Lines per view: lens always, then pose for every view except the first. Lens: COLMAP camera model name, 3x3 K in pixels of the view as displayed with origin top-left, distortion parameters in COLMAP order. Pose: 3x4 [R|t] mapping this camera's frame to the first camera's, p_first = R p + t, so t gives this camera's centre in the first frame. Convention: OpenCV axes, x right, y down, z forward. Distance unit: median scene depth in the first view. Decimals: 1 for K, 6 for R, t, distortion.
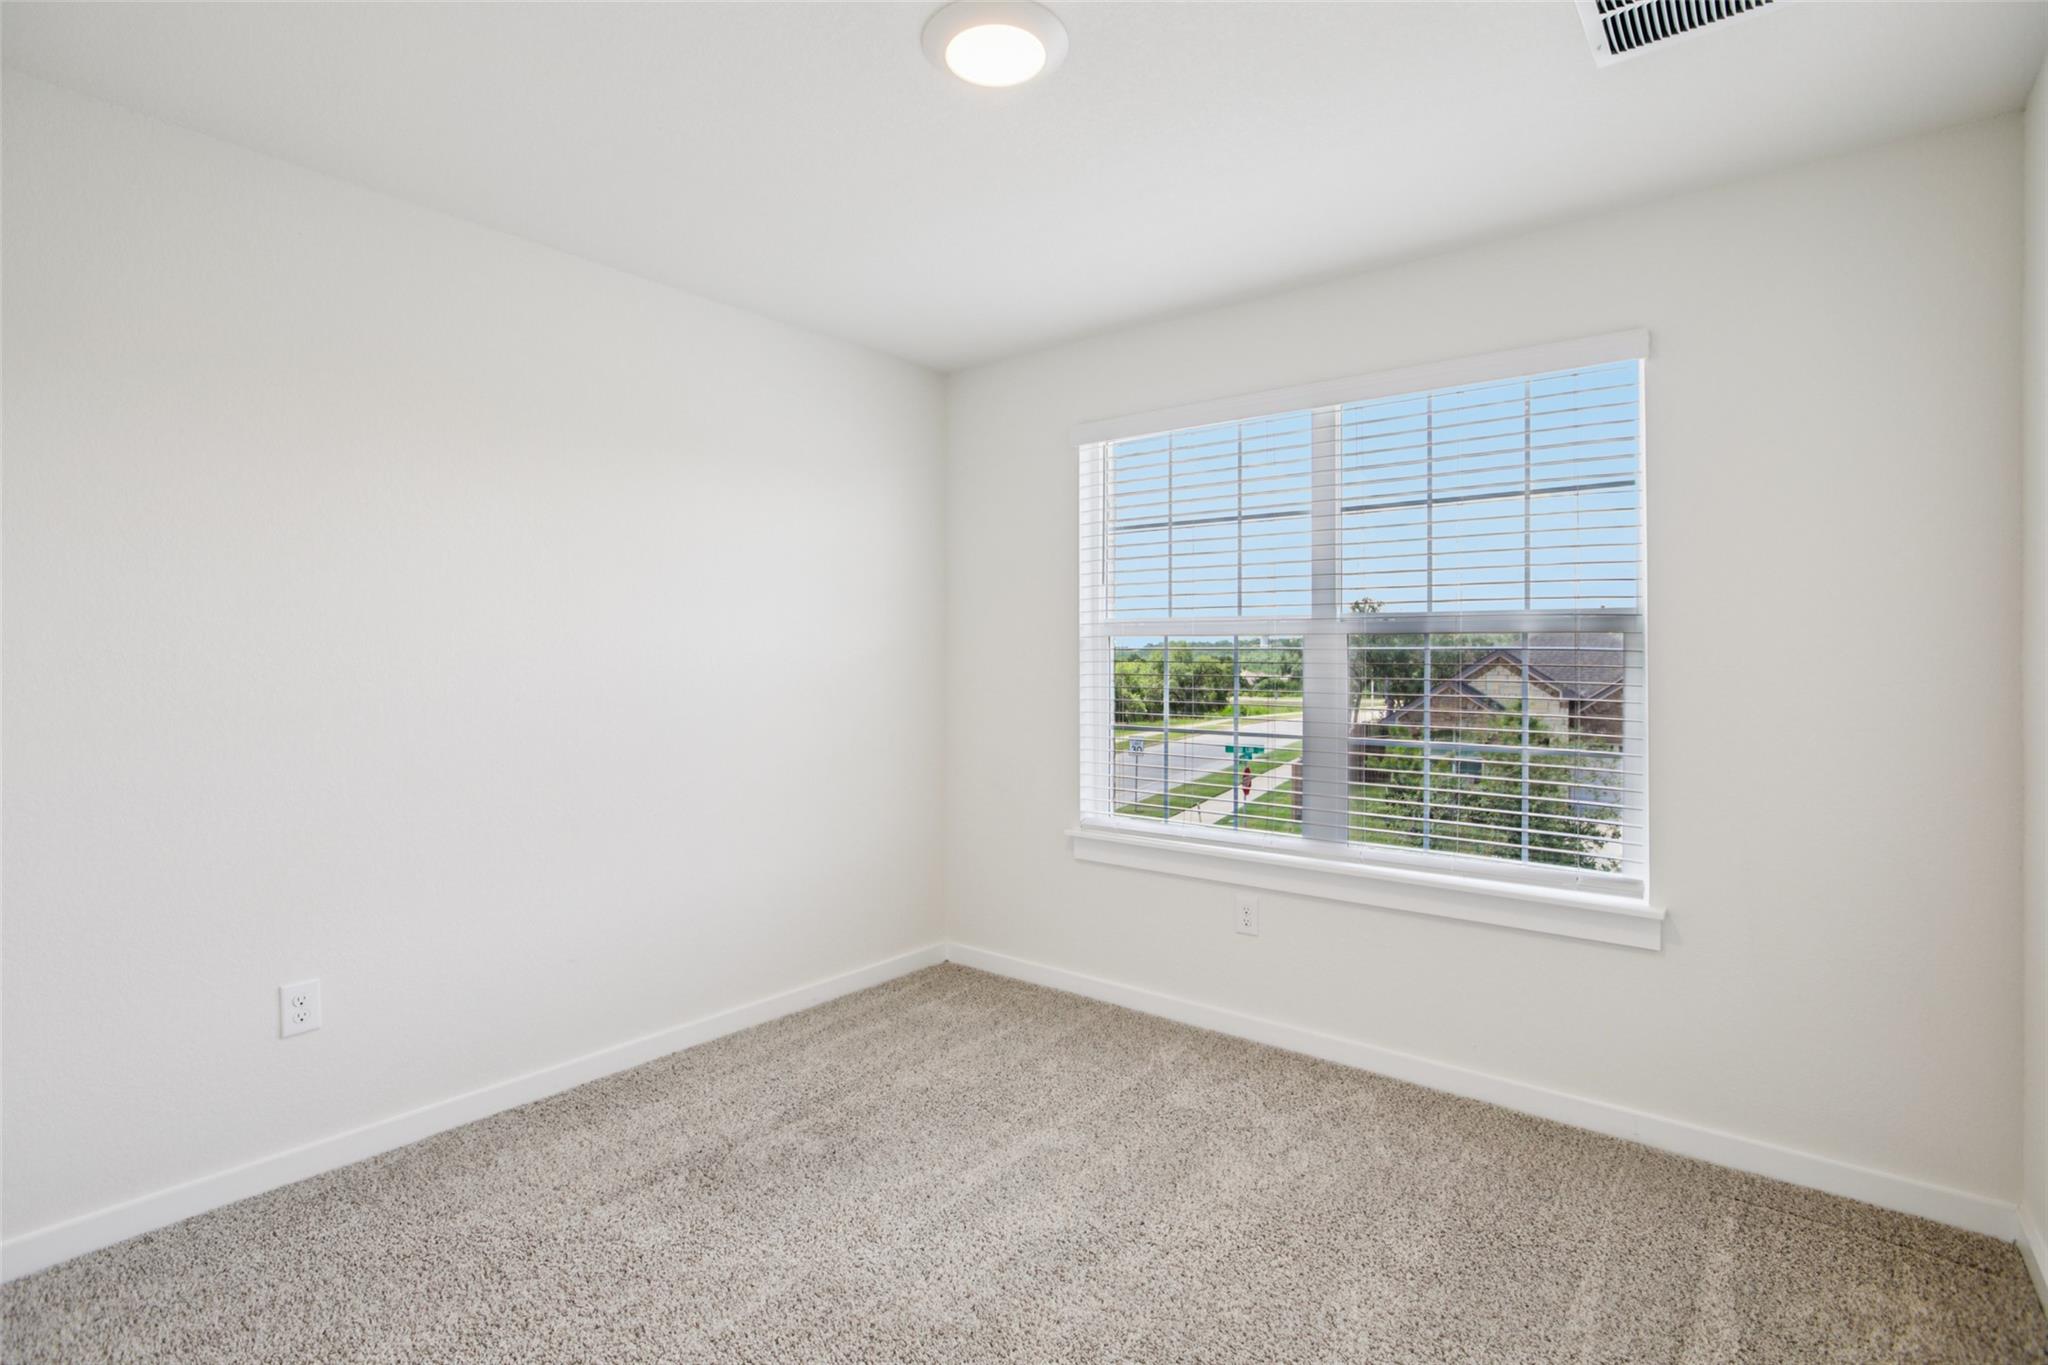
lens RADIAL K [[971.6, 0, 1019.5], [0, 971.6, 672.0], [0, 0, 1]] dist [-0.041816, 0.023936]
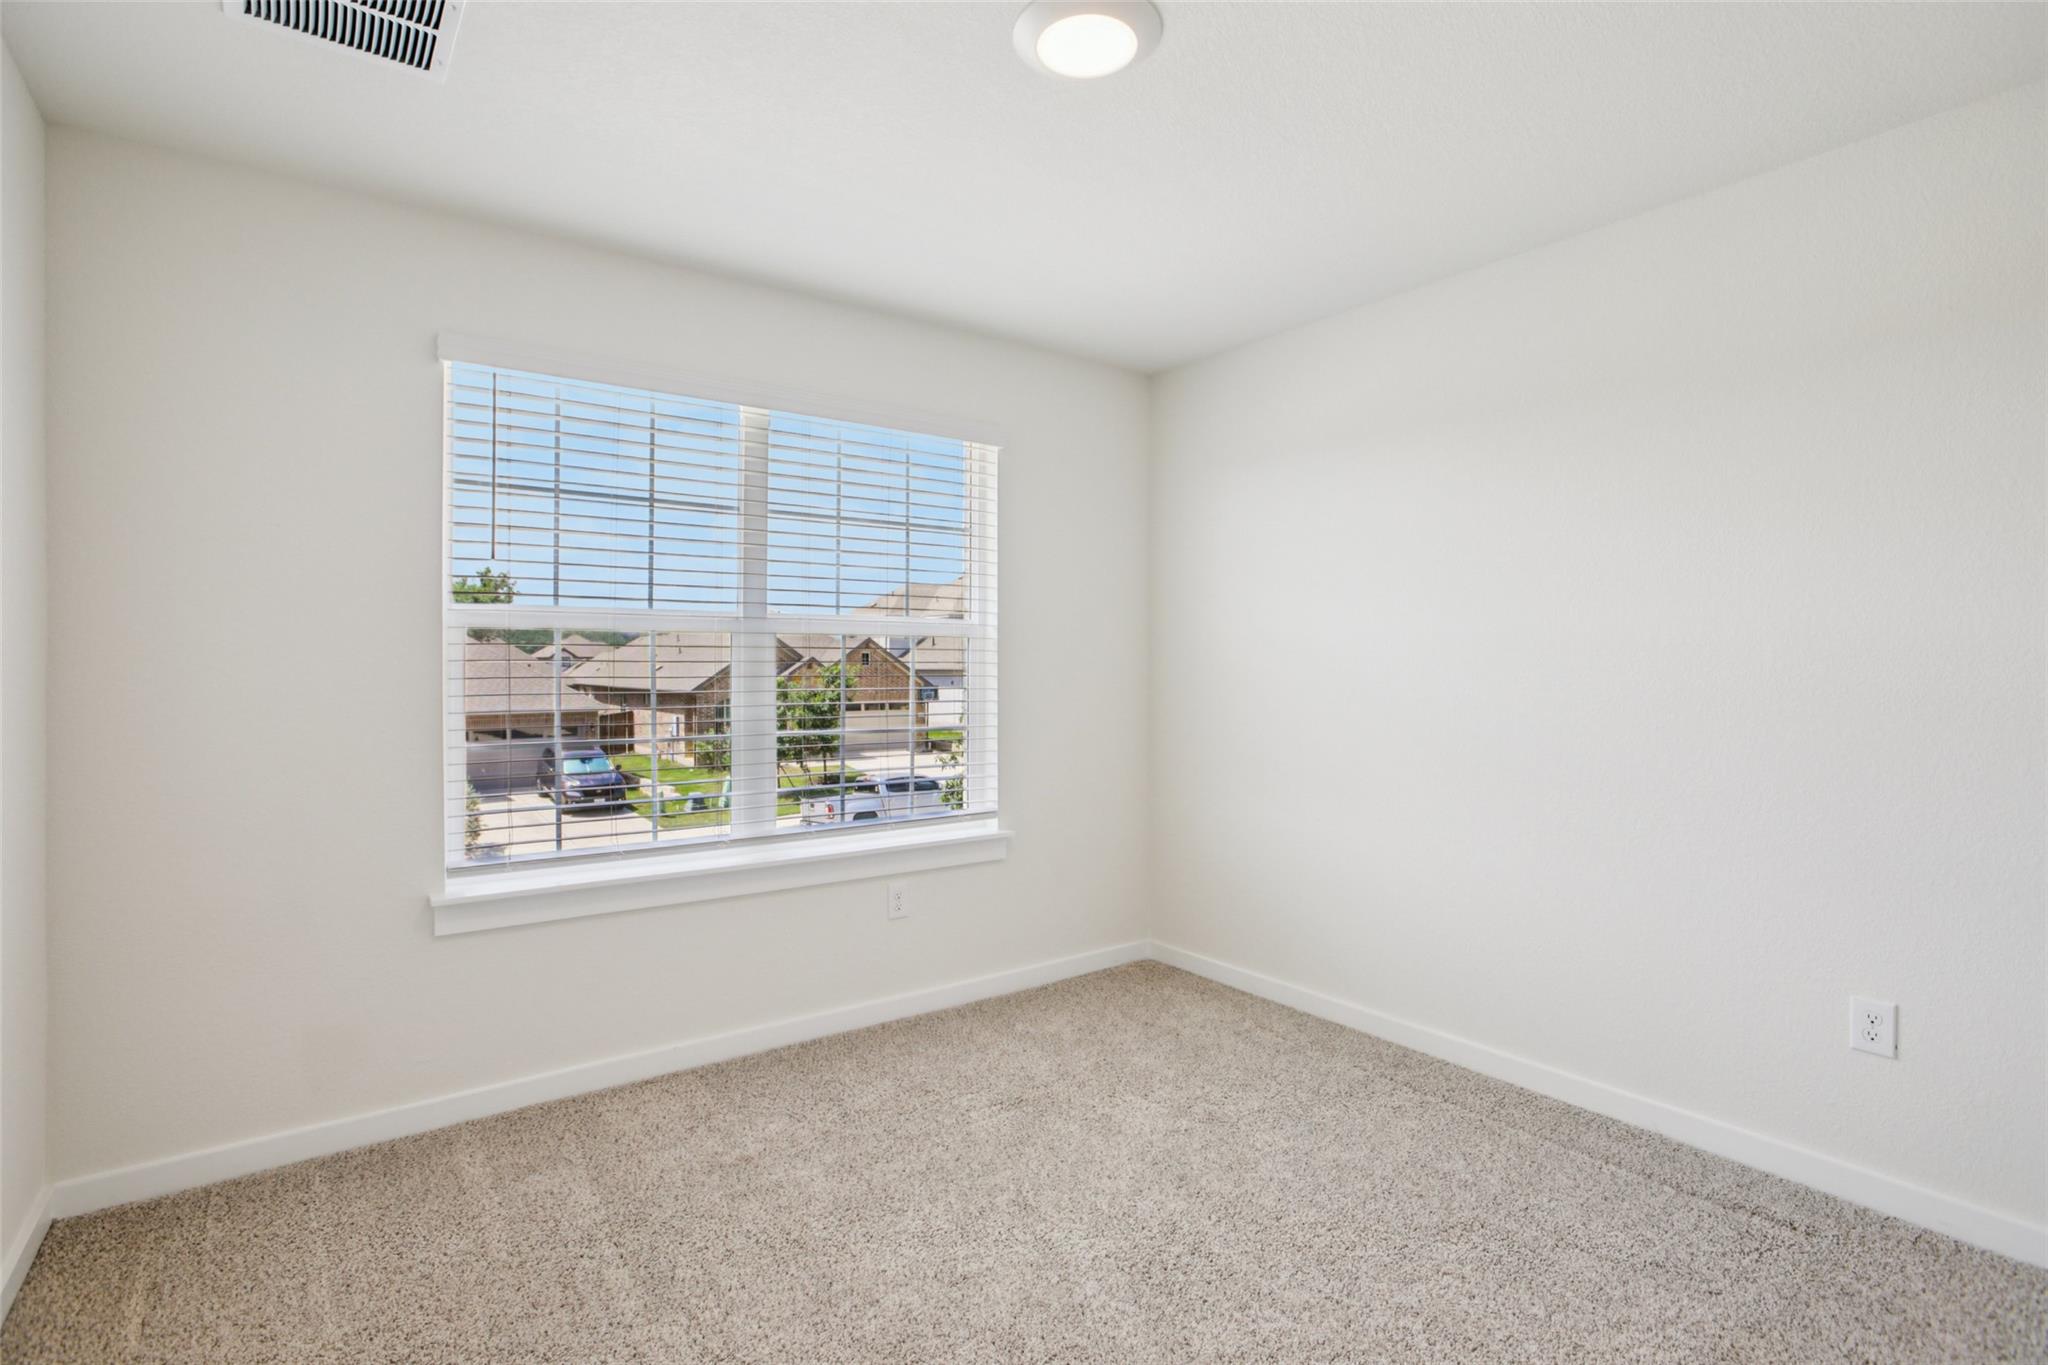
lens RADIAL K [[971.6, 0, 1019.5], [0, 971.6, 672.0], [0, 0, 1]] dist [-0.041816, 0.023936]
pose [[0.273659, -0.016259, 0.961689, -0.575158], [0.010223, 0.999850, 0.013995, -0.009665], [-0.961773, 0.006001, 0.273784, 0.450291]]
